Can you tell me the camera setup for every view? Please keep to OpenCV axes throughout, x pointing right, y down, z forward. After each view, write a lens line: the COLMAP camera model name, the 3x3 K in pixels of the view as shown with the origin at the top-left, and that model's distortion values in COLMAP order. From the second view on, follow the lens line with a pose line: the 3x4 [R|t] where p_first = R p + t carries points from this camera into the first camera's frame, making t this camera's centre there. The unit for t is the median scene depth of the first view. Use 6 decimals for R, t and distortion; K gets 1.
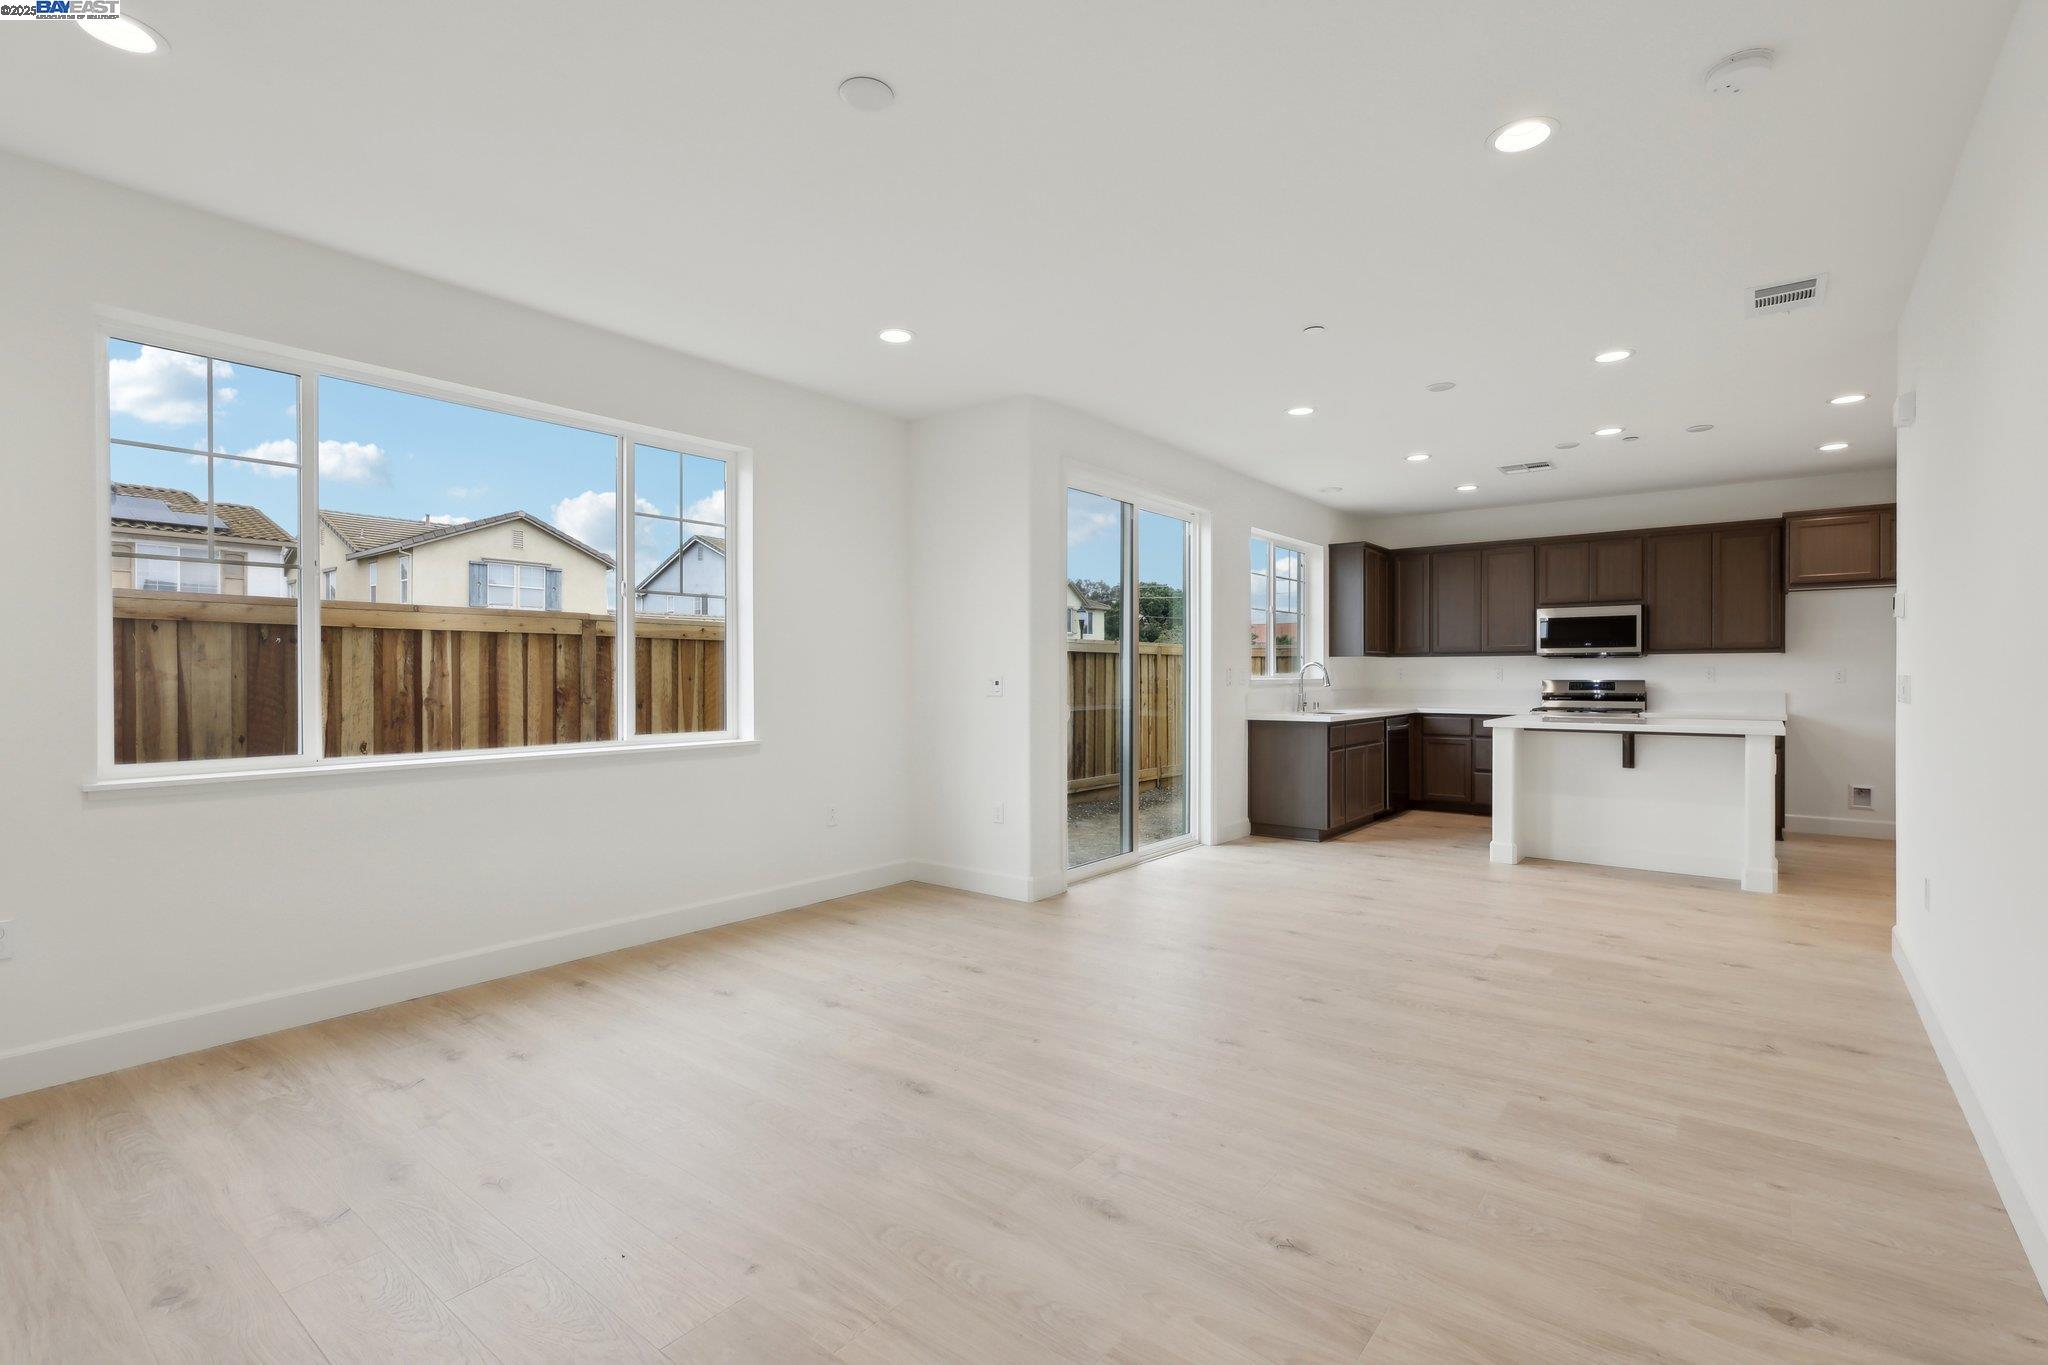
lens RADIAL K [[945.0, 0, 1024.8], [0, 945.0, 677.9], [0, 0, 1]] dist [0.001631, -0.000078]
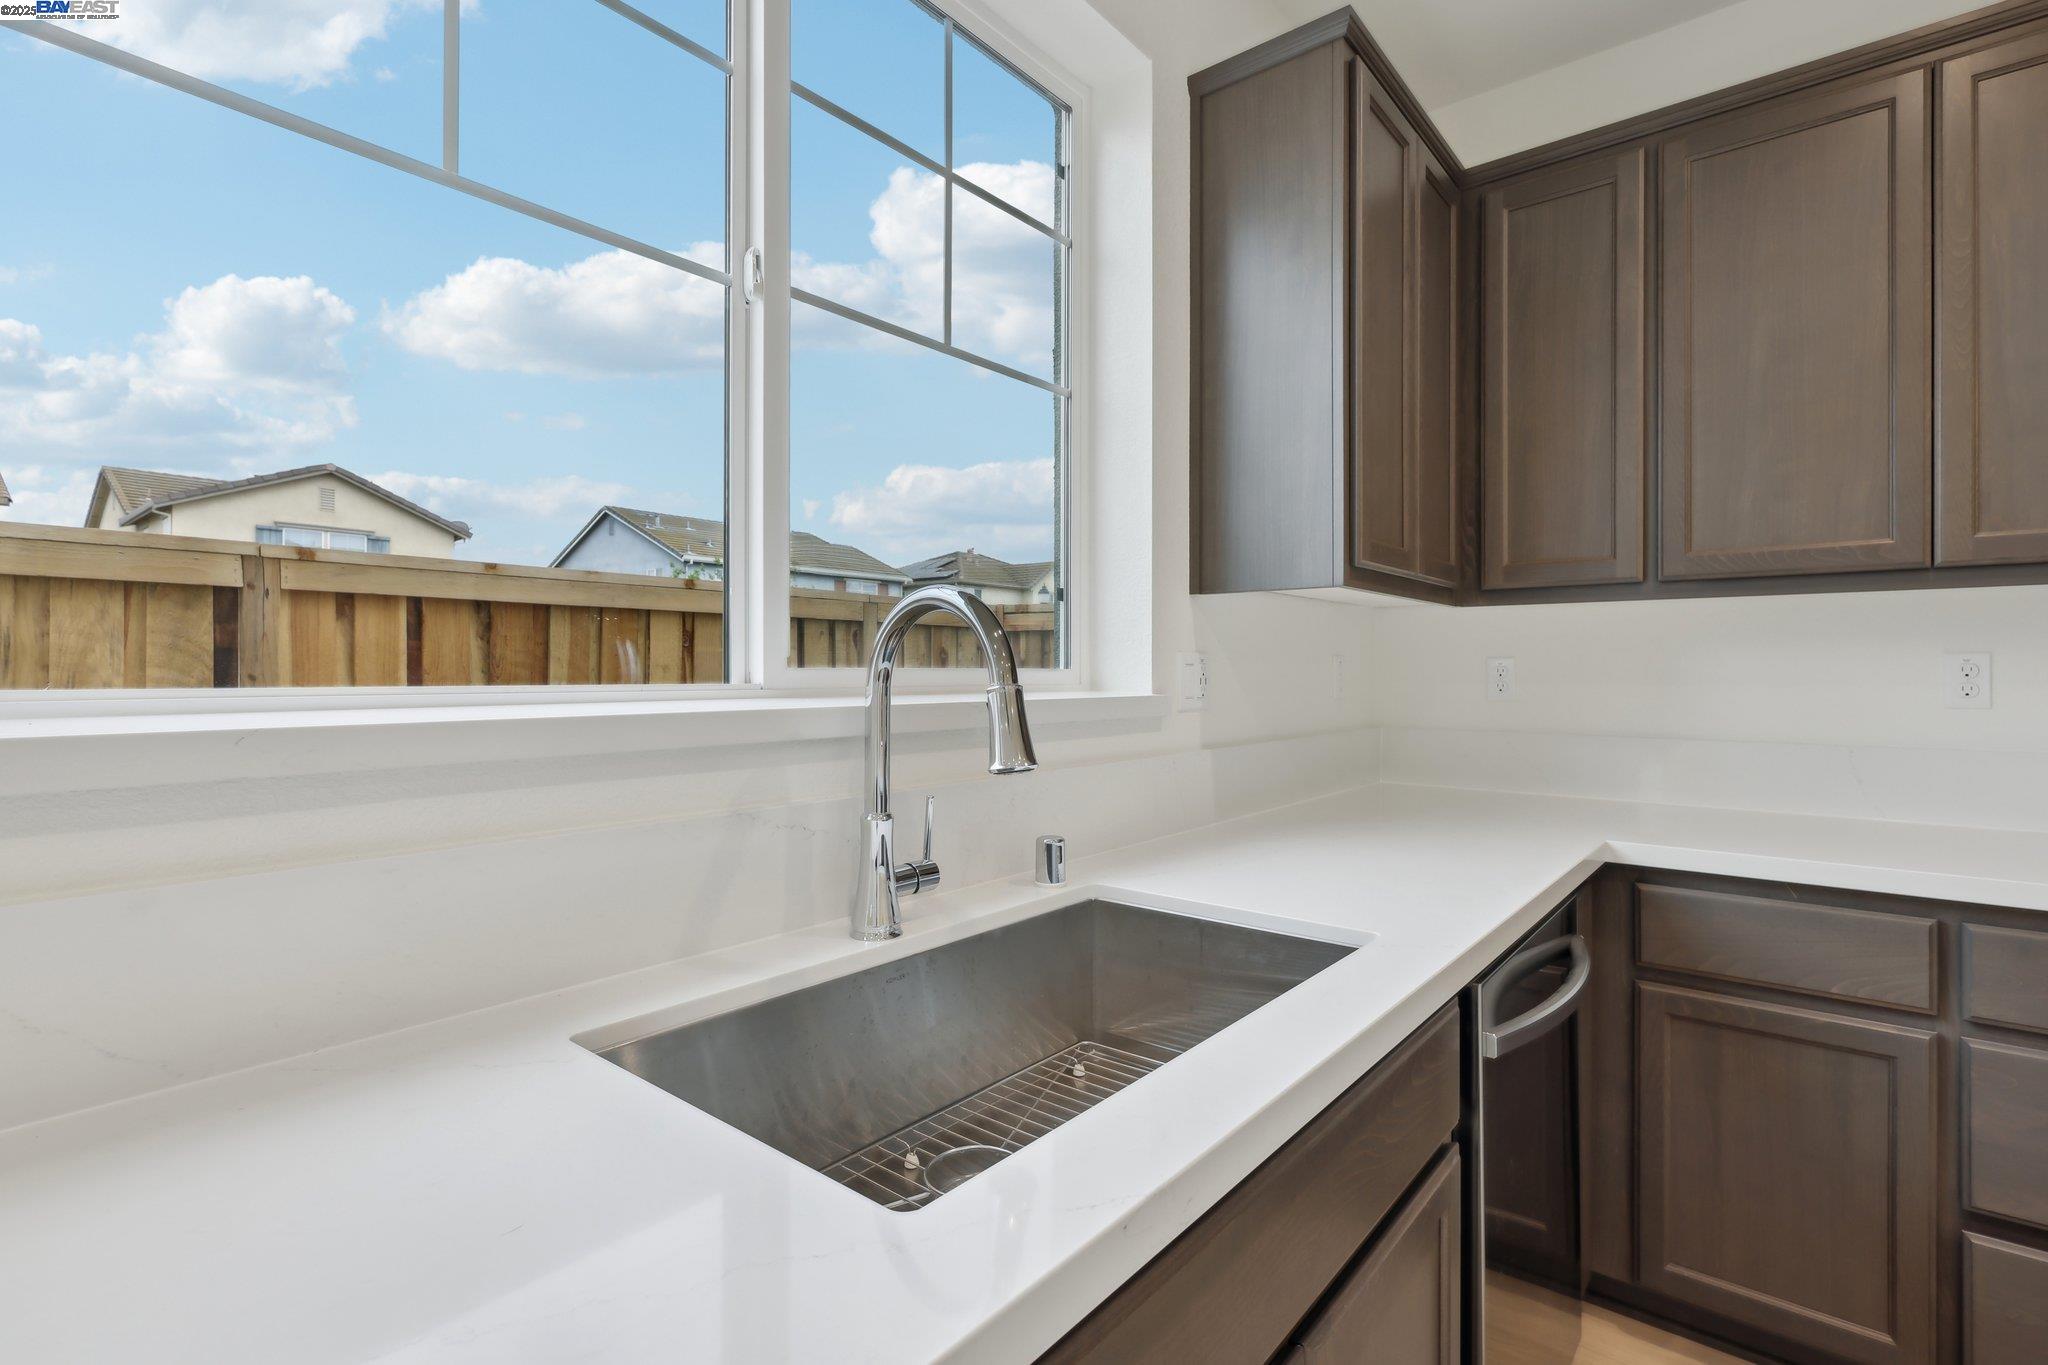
lens RADIAL K [[966.2, 0, 1026.3], [0, 966.2, 663.1], [0, 0, 1]] dist [0.001051, 0.000005]
pose [[0.999725, 0.003806, -0.023156, 0.321163], [-0.004084, 0.999920, -0.011969, -0.004077], [0.023108, 0.012060, 0.999660, 0.861745]]
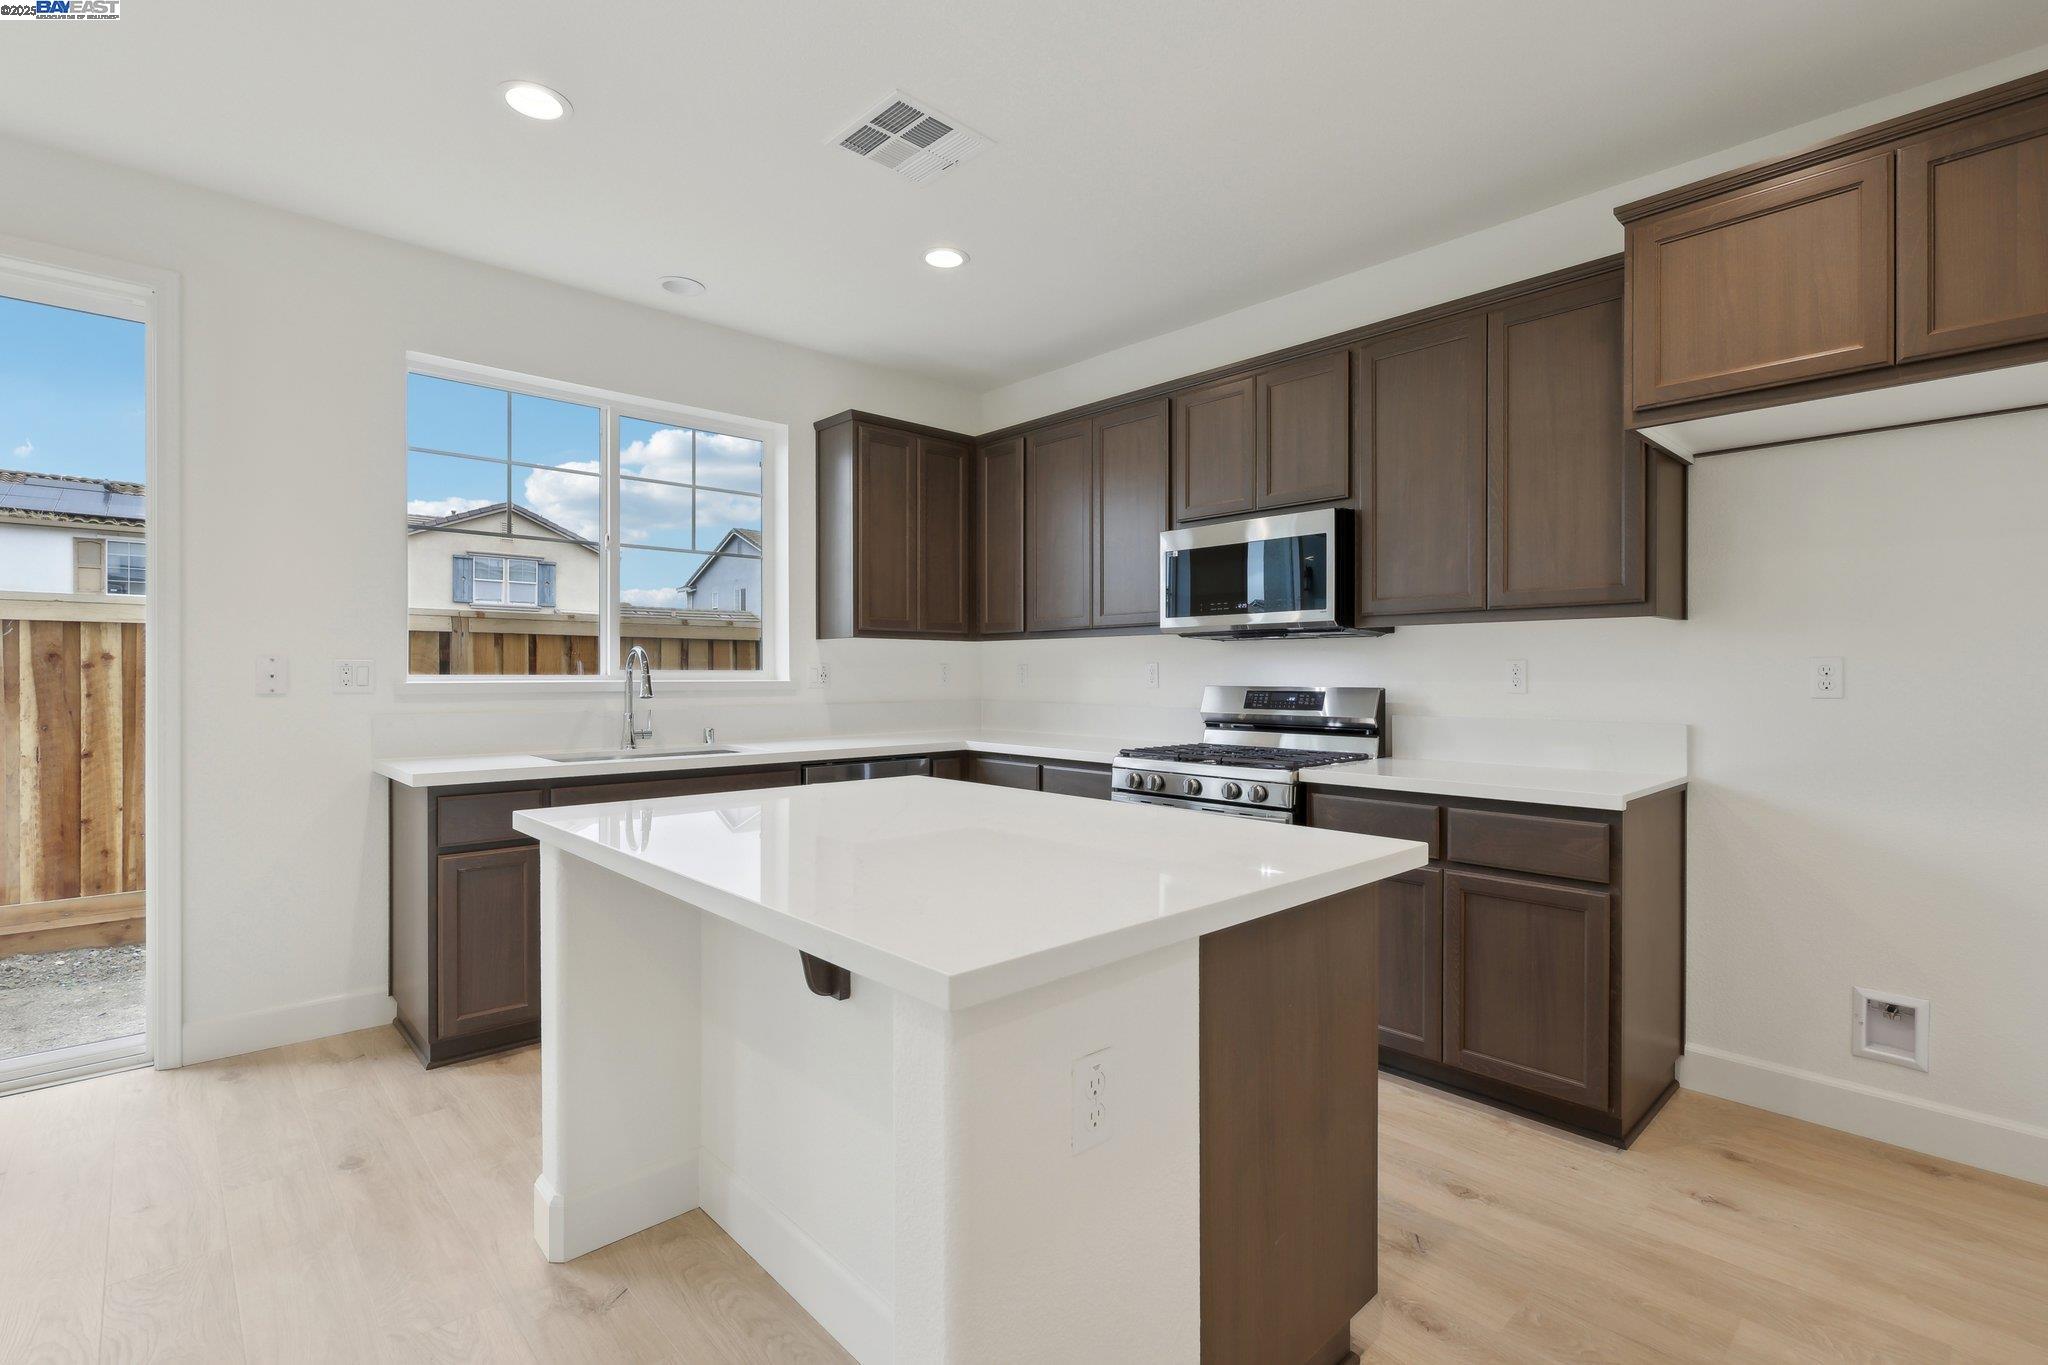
lens RADIAL K [[945.0, 0, 1024.8], [0, 945.0, 677.9], [0, 0, 1]] dist [0.001631, -0.000078]
pose [[0.988288, 0.003874, -0.152552, 0.571872], [-0.003868, 0.999992, 0.000337, -0.001946], [0.152552, 0.000257, 0.988295, 0.557688]]
